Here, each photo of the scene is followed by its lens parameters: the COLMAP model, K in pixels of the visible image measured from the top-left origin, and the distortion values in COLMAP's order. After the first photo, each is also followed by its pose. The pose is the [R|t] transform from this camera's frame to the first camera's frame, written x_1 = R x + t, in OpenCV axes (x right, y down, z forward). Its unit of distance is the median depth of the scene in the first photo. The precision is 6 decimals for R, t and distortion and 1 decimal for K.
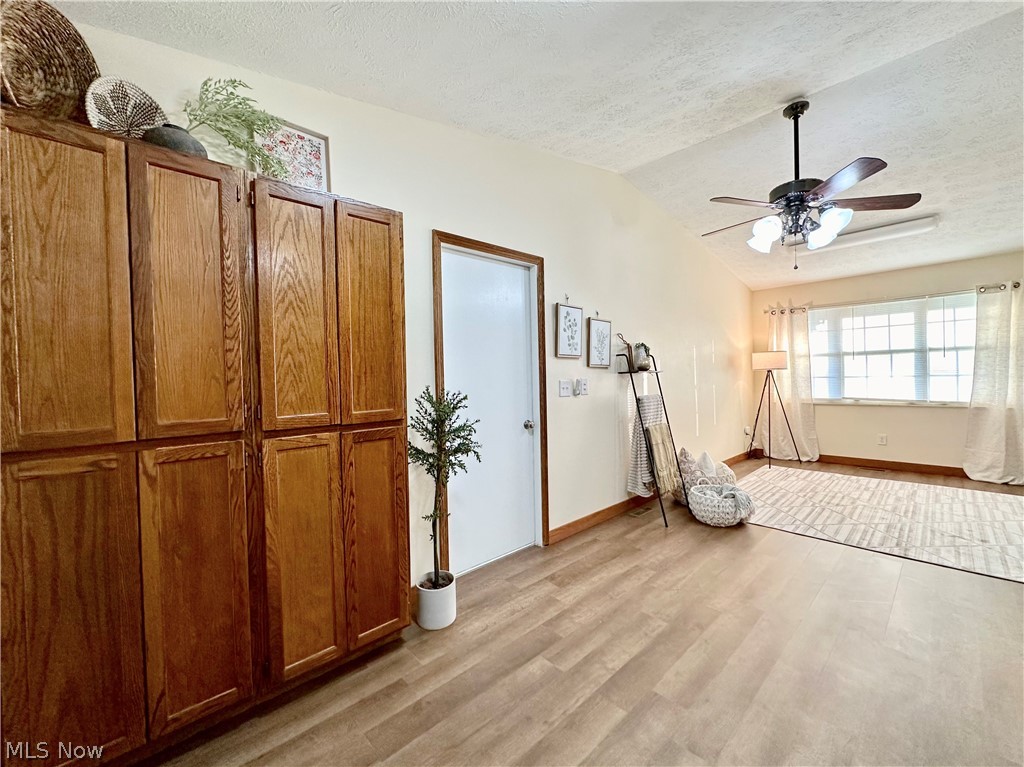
lens RADIAL K [[407.8, 0, 516.4], [0, 407.8, 381.9], [0, 0, 1]] dist [-0.006739, 0.001370]
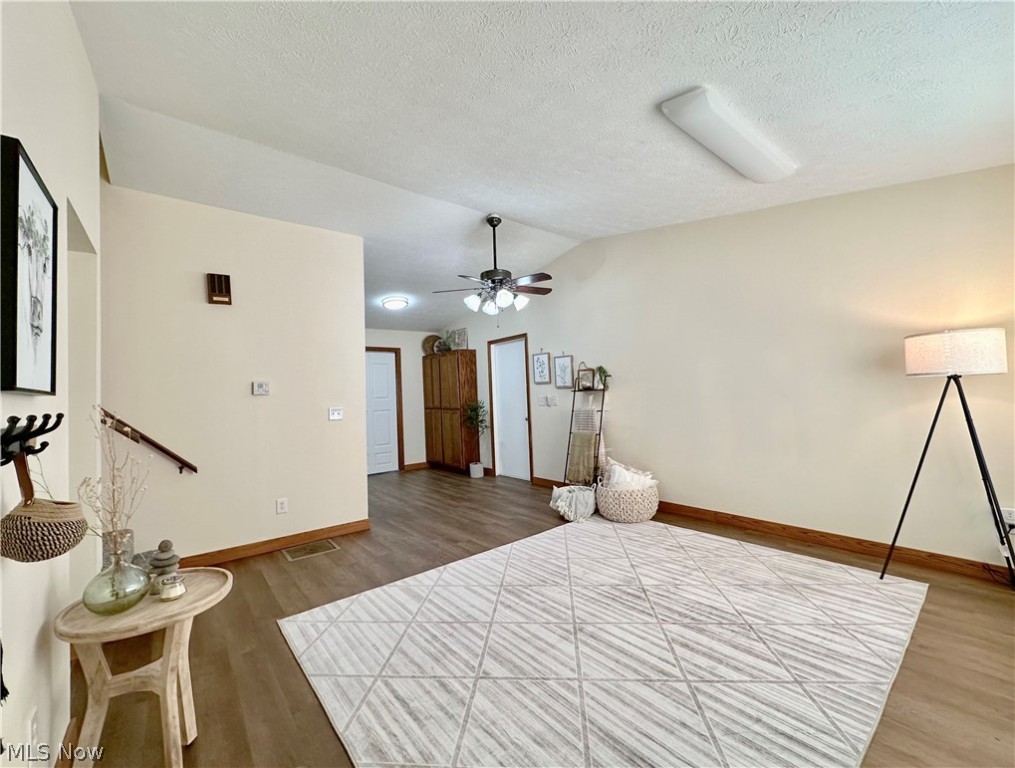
lens RADIAL K [[416.8, 0, 514.8], [0, 416.8, 381.1], [0, 0, 1]] dist [-0.002283, -0.000745]
pose [[-0.058385, -0.006967, -0.998270, 2.865717], [0.027930, 0.999573, -0.008609, -0.086542], [0.997903, -0.028384, -0.058166, 1.482558]]
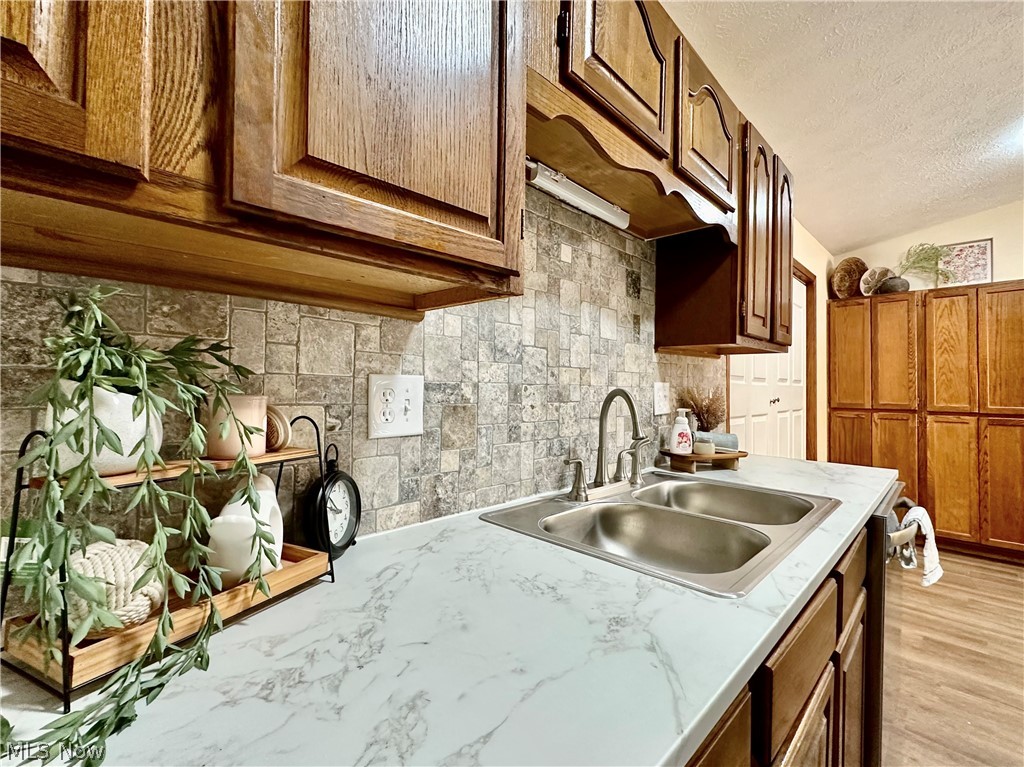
lens RADIAL K [[451.0, 0, 511.9], [0, 451.0, 381.8], [0, 0, 1]] dist [-0.000681, -0.001116]
pose [[0.030638, 0.007292, -0.999504, 1.153925], [-0.022776, 0.999719, 0.006595, 0.001470], [0.999271, 0.022562, 0.030796, -0.862825]]
